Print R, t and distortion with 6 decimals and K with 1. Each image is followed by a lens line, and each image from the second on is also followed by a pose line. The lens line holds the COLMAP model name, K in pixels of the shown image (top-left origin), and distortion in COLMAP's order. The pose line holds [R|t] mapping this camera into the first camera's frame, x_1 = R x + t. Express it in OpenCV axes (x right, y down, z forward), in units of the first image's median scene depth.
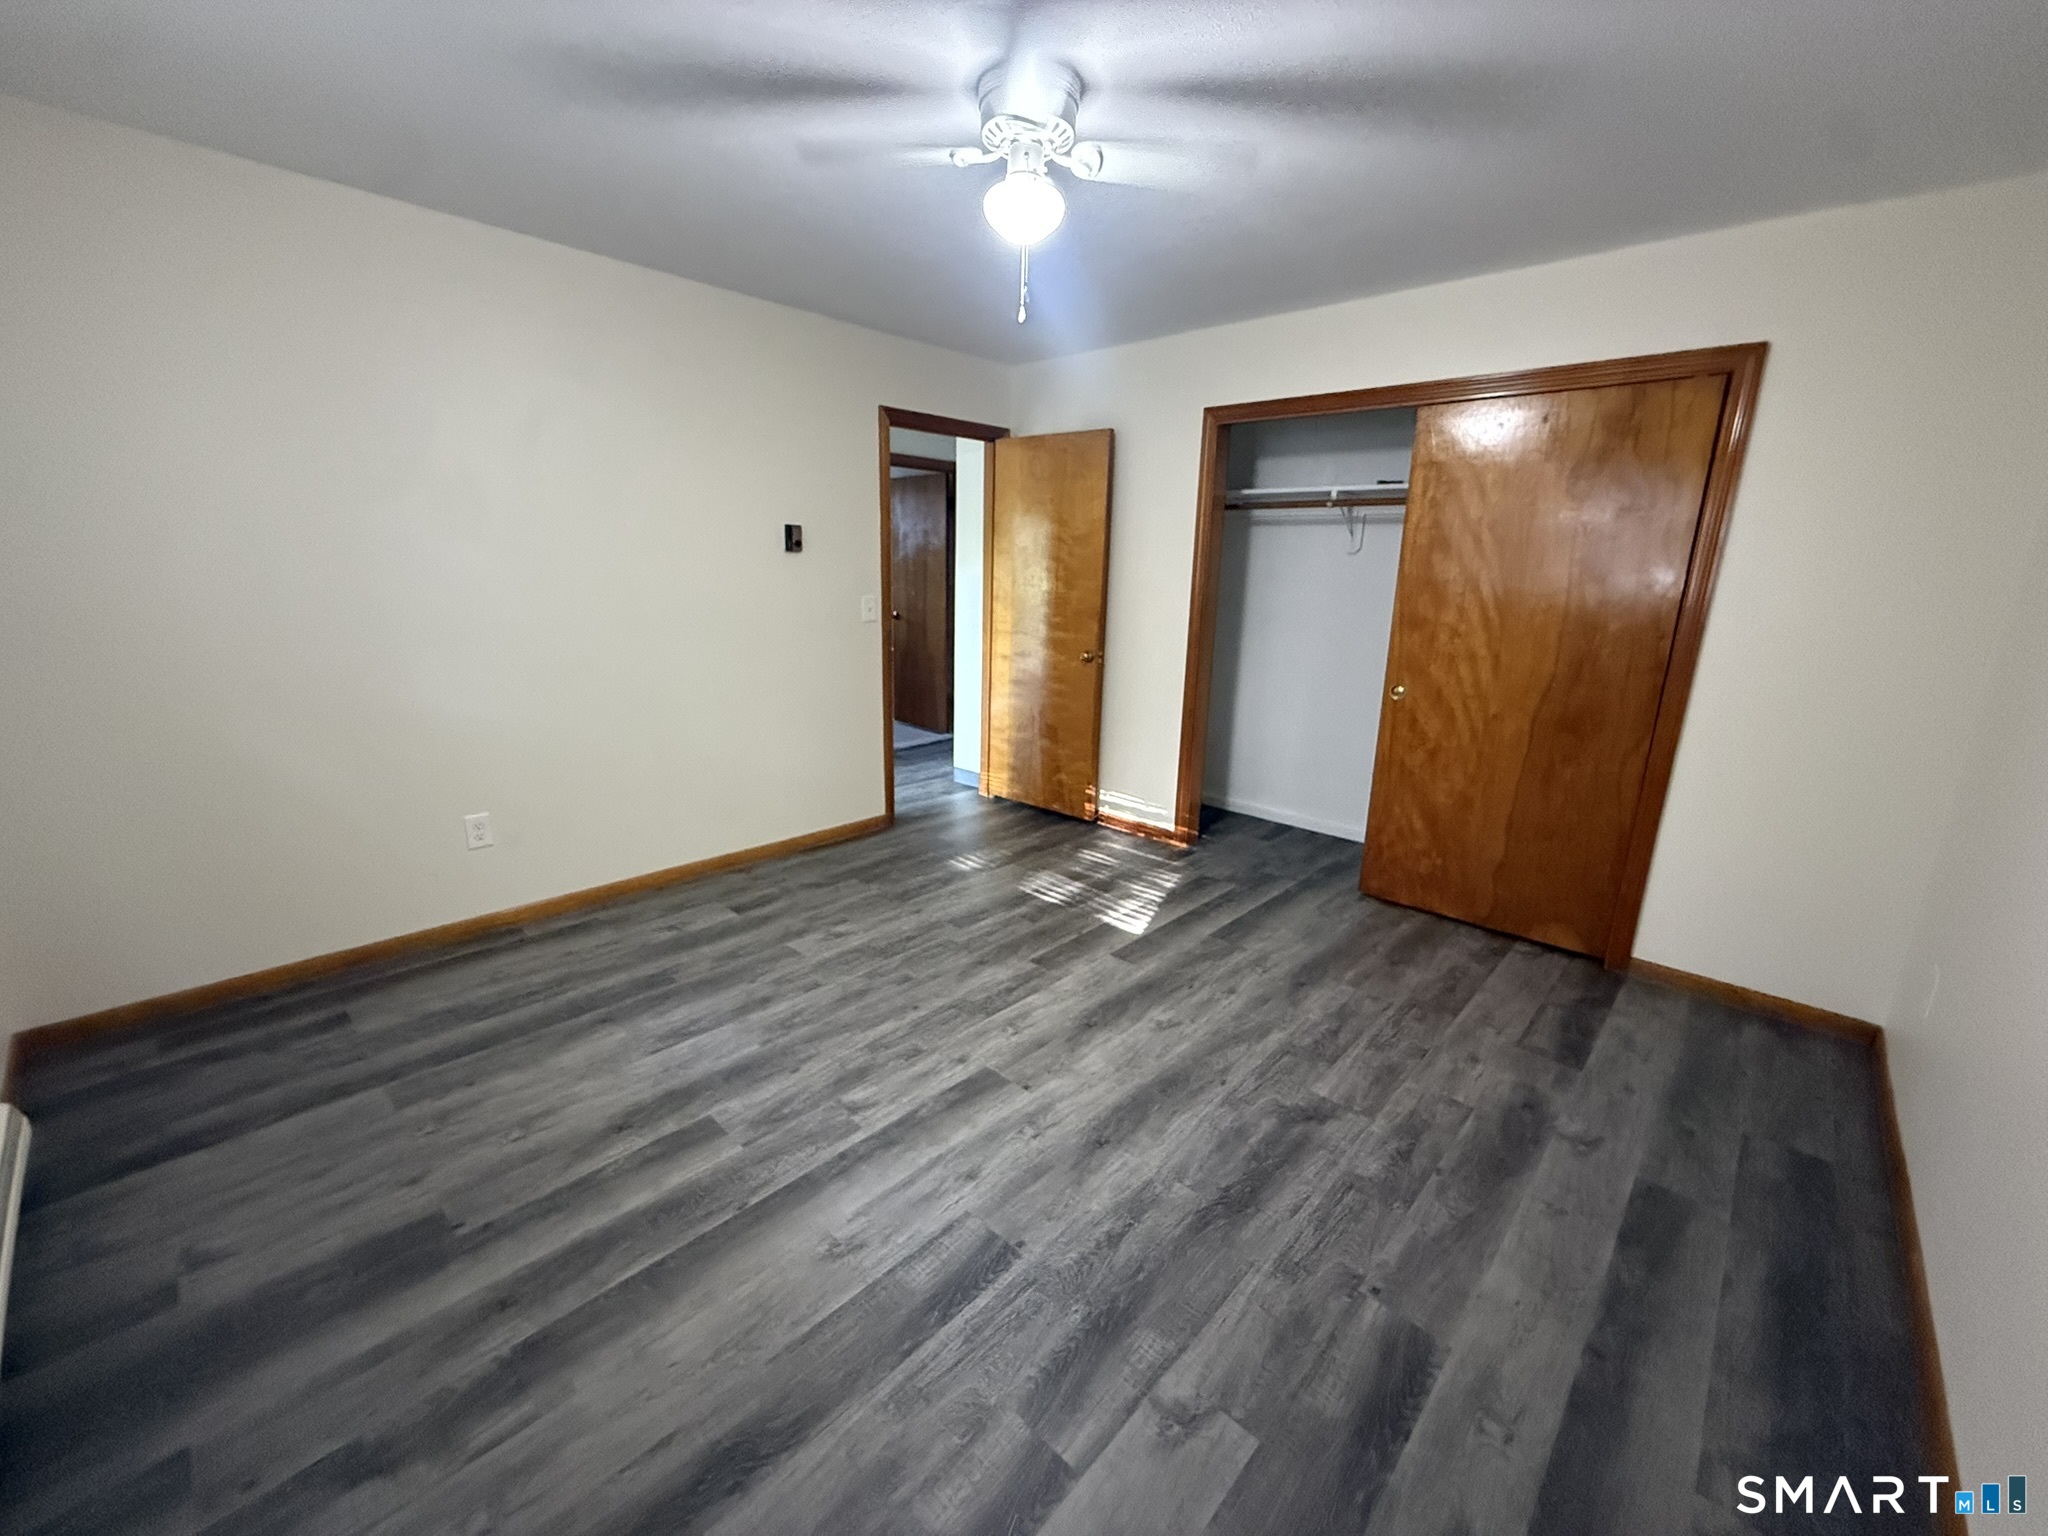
lens RADIAL K [[817.8, 0, 1016.7], [0, 817.8, 766.1], [0, 0, 1]] dist [-0.000579, -0.000083]
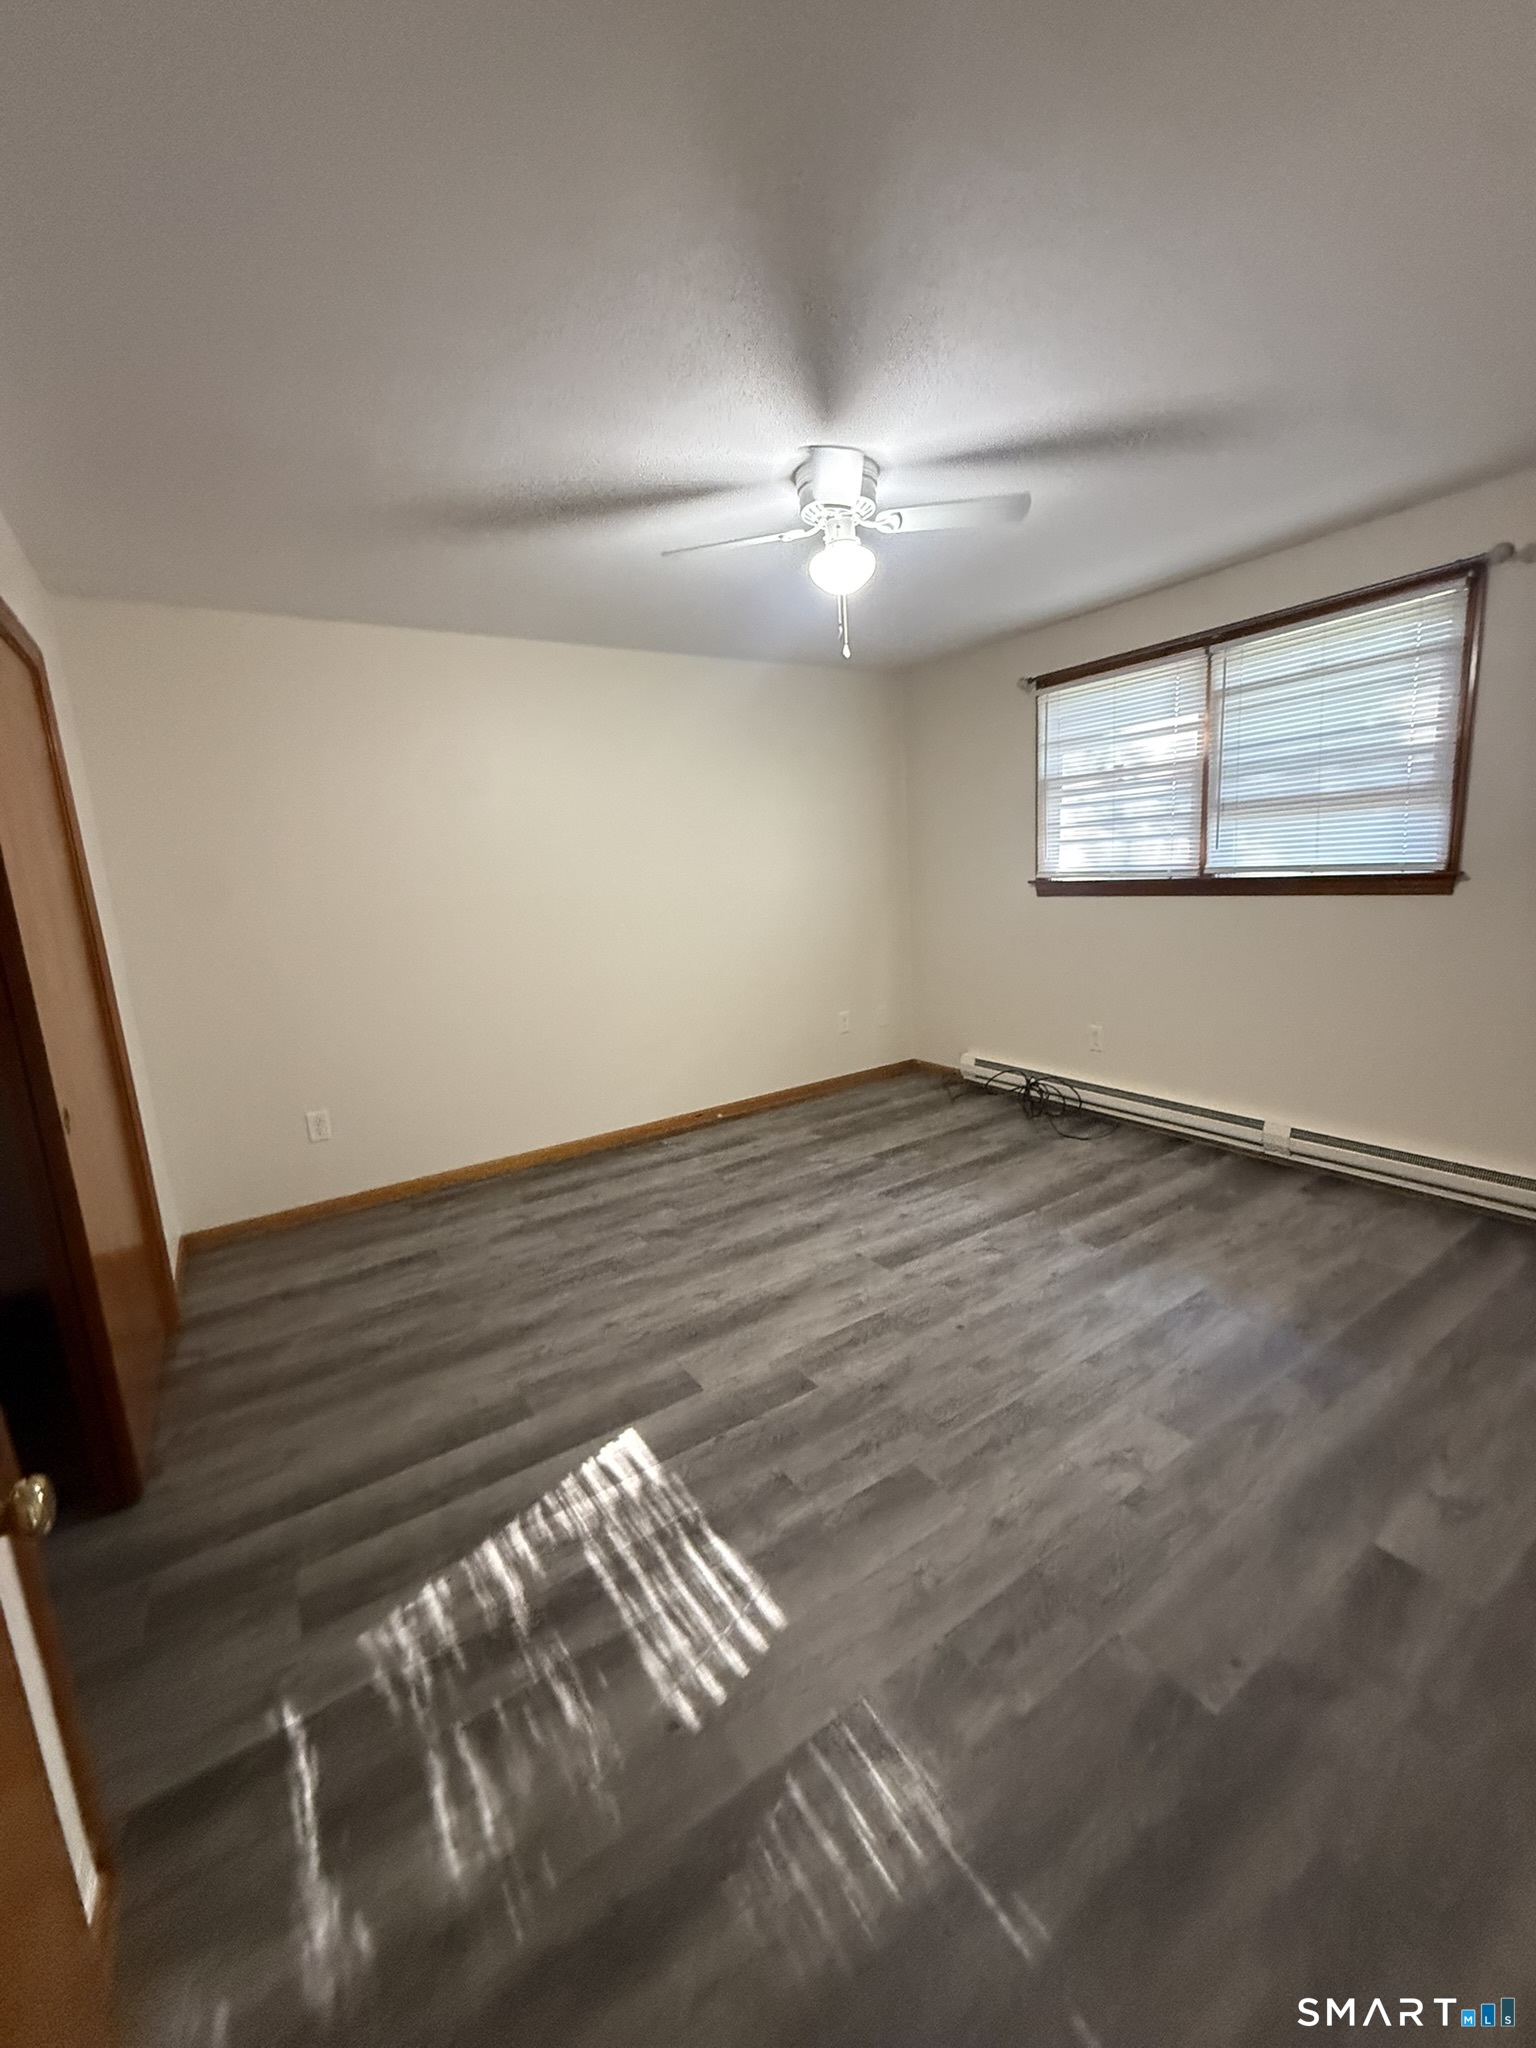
lens RADIAL K [[817.8, 0, 768.0], [0, 817.8, 1024.0], [0, 0, 1]] dist [-0.000579, -0.000083]
pose [[-0.972361, -0.010534, 0.233246, -0.129050], [0.093029, 0.898781, 0.428414, -0.439692], [-0.214150, 0.438272, -0.872959, 1.763048]]
